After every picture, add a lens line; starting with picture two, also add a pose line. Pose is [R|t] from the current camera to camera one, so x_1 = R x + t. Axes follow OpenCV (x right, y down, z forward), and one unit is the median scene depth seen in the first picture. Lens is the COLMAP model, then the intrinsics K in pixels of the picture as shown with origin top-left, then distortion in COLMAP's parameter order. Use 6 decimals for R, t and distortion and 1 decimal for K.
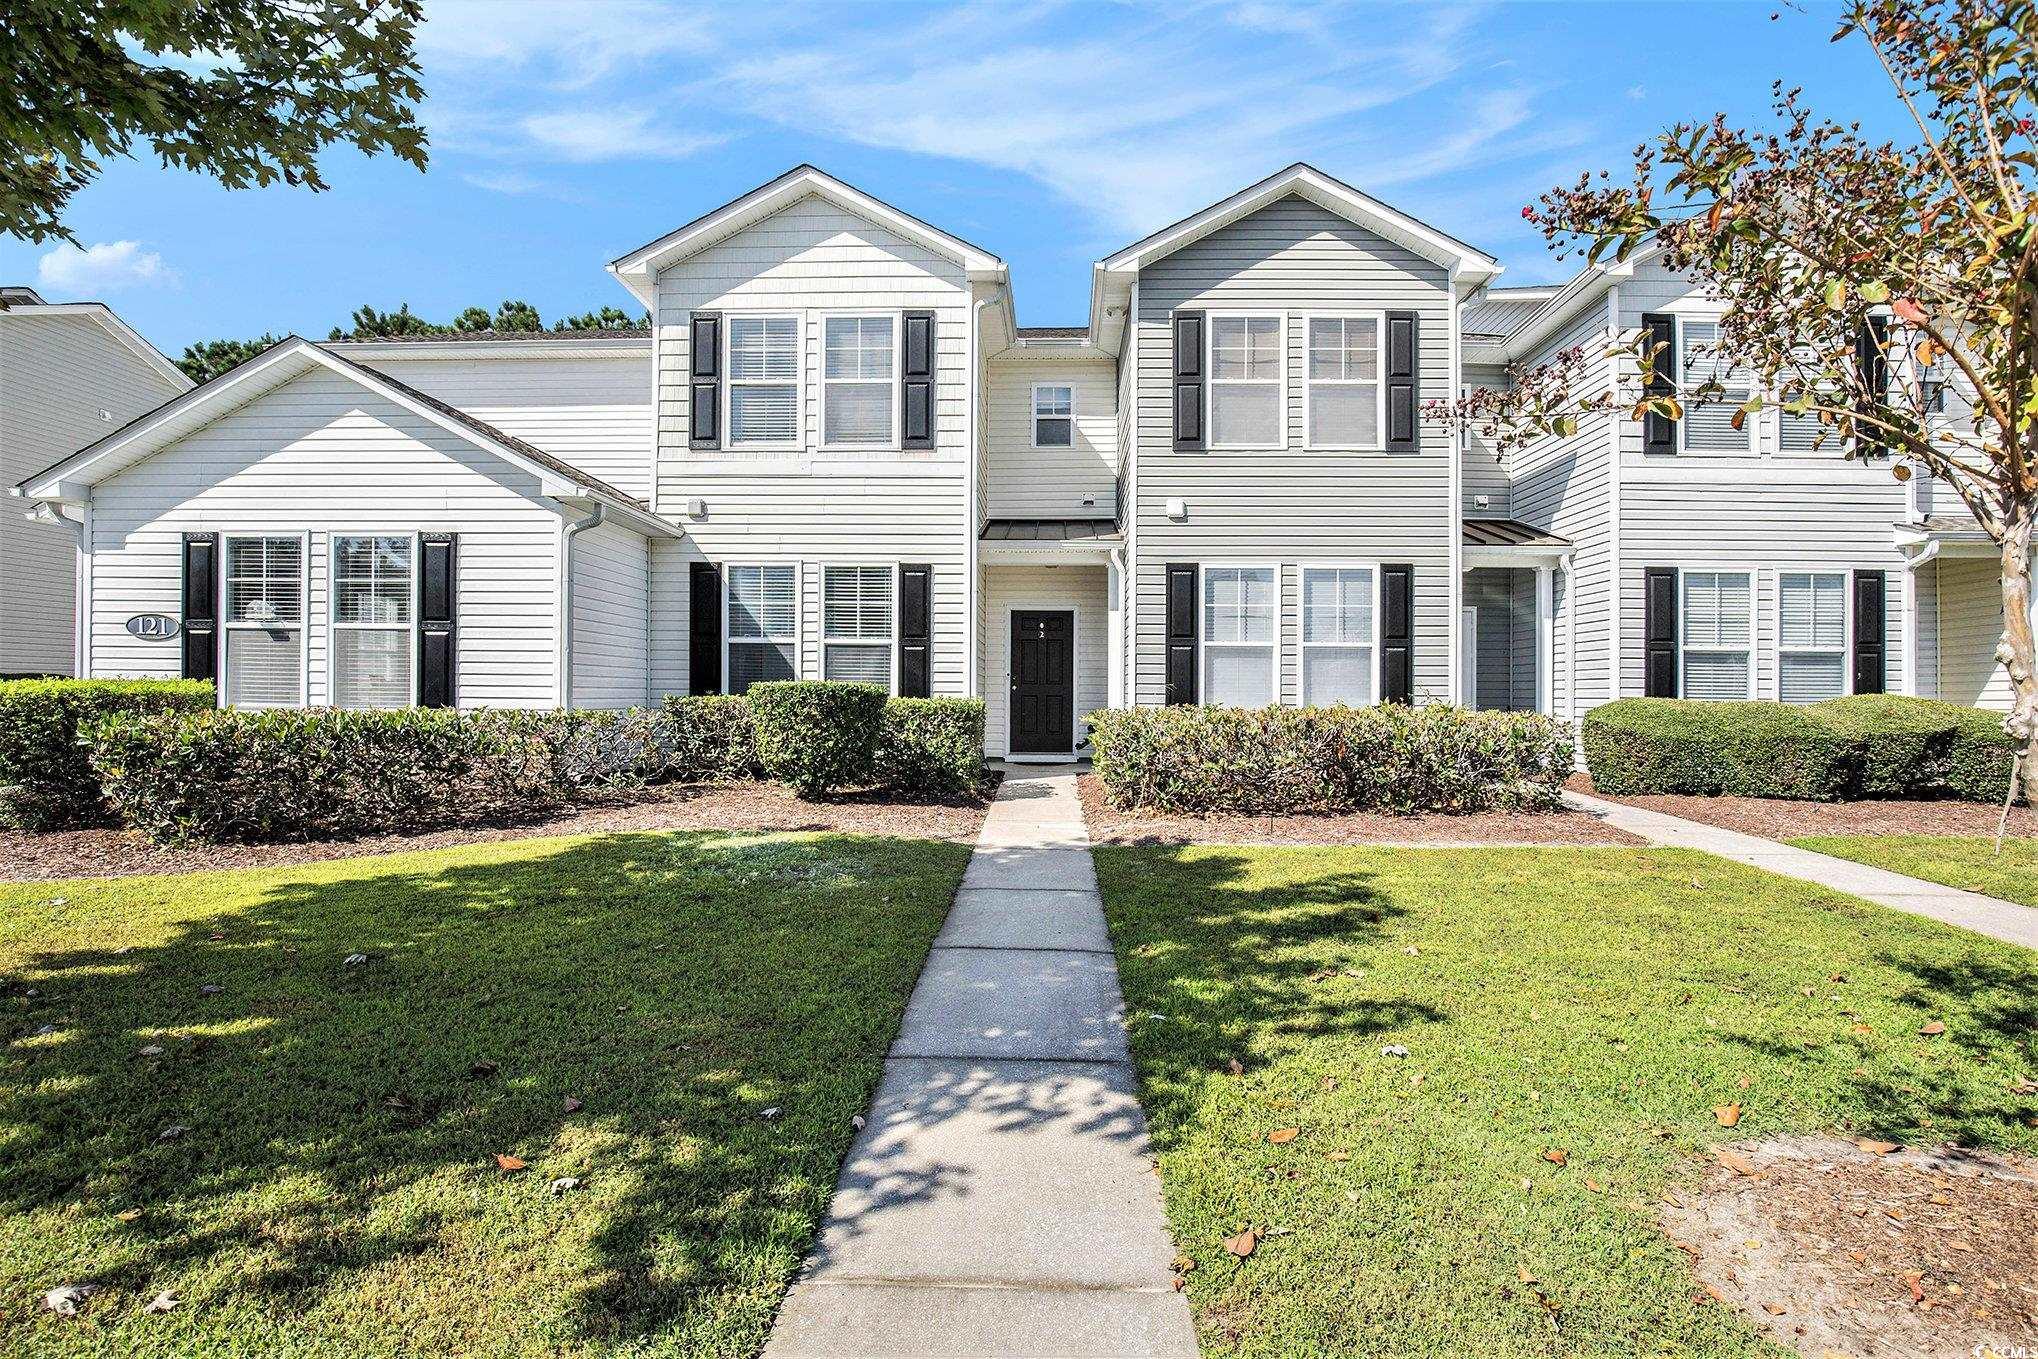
lens RADIAL K [[945.6, 0, 1017.6], [0, 945.6, 682.7], [0, 0, 1]] dist [-0.028952, 0.005698]
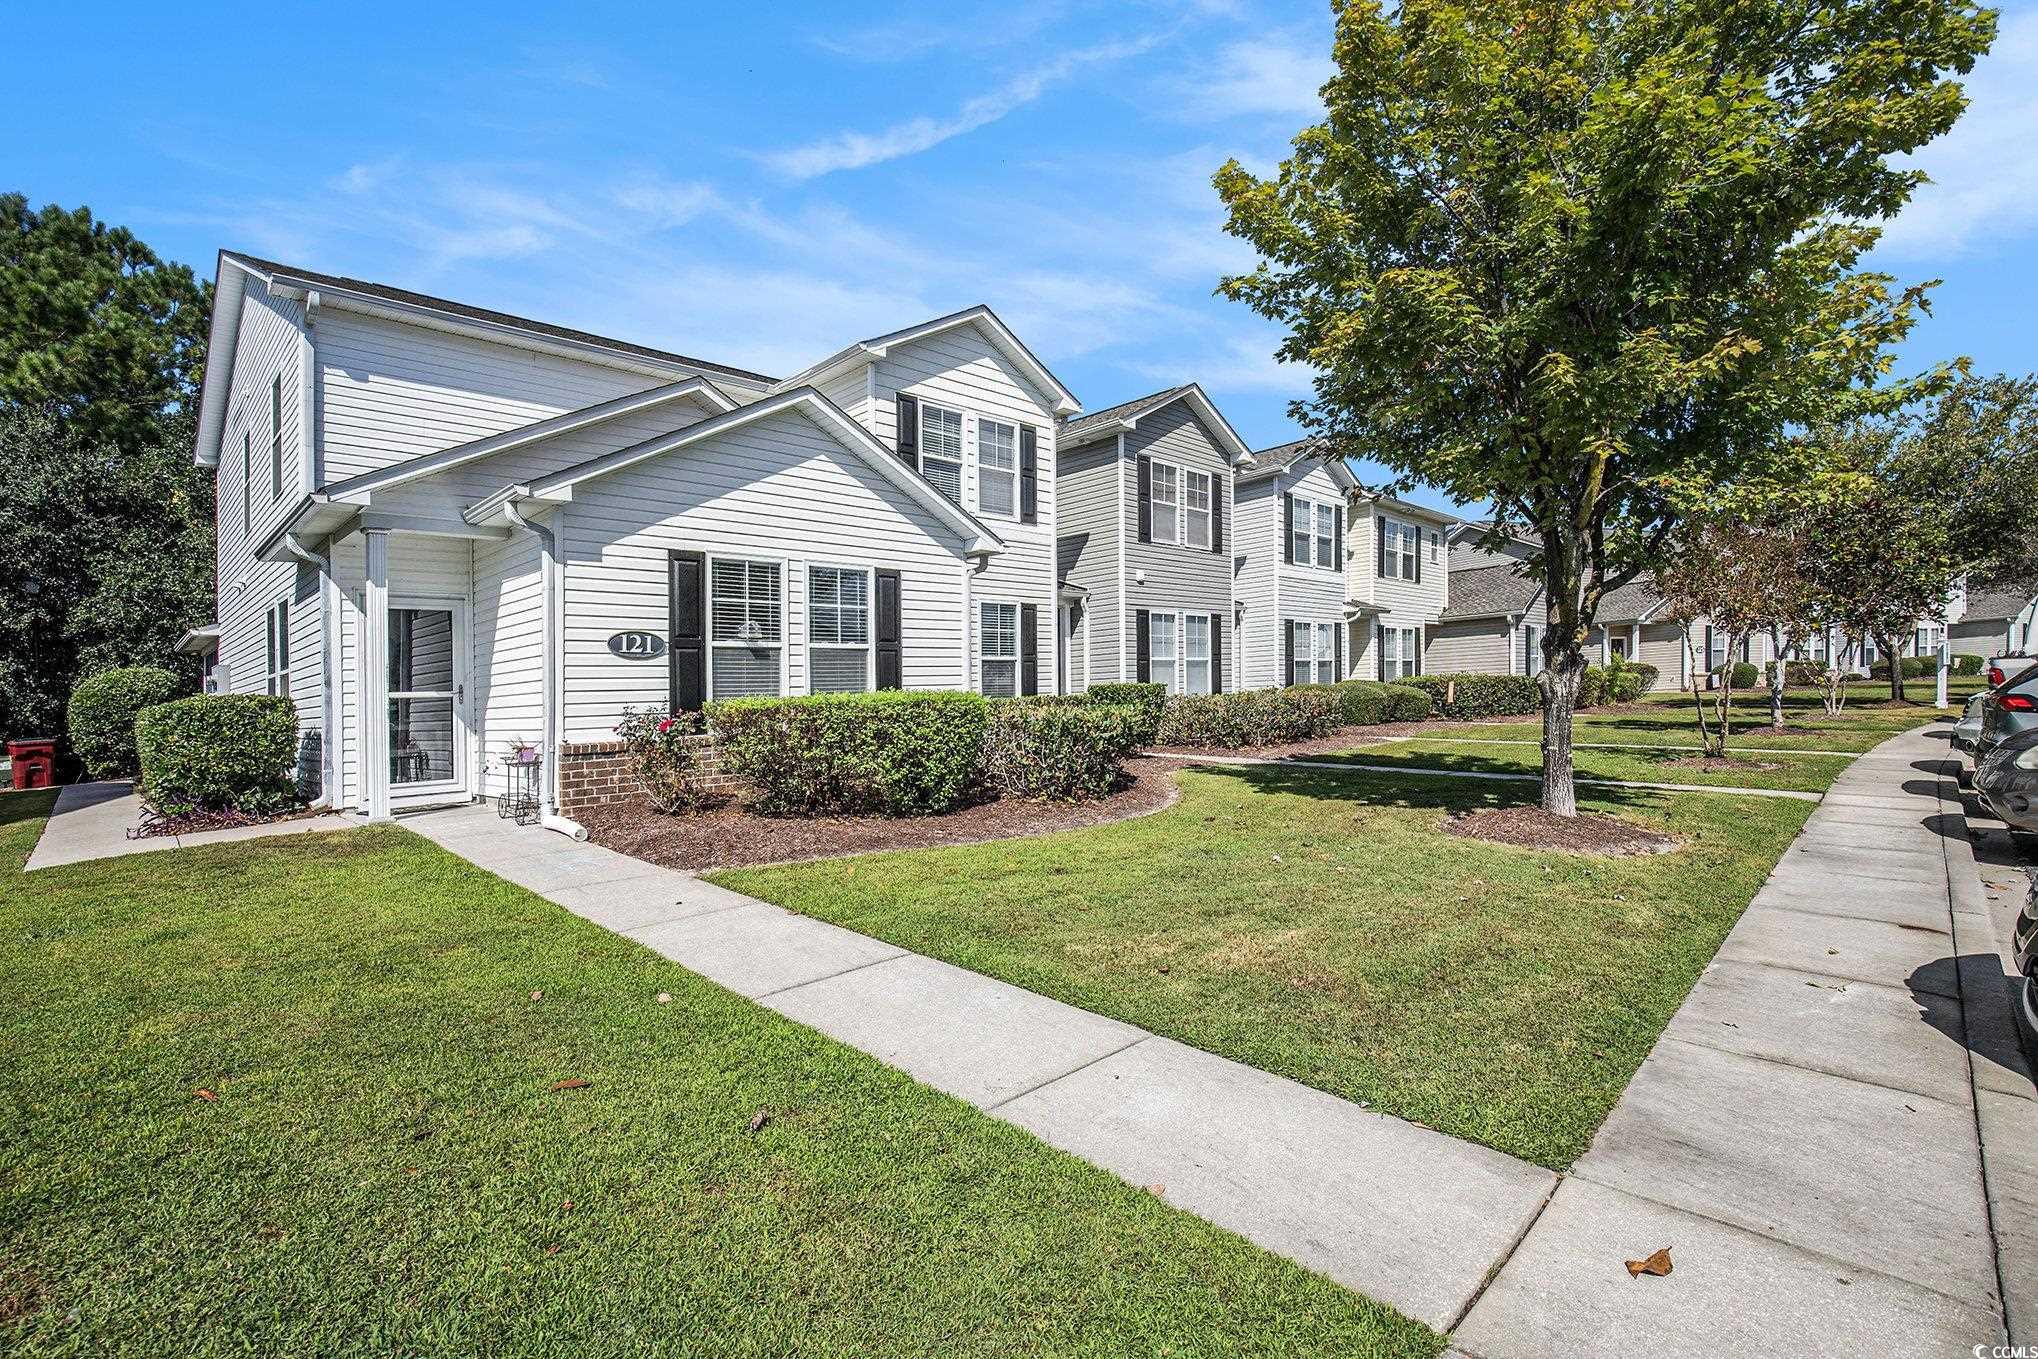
lens RADIAL K [[945.6, 0, 1023.2], [0, 945.6, 681.0], [0, 0, 1]] dist [-0.028952, 0.005698]
pose [[0.684653, -0.019956, 0.728596, -1.166830], [0.027076, 0.999632, 0.001937, -0.011652], [-0.728366, 0.018401, 0.684941, 0.033999]]
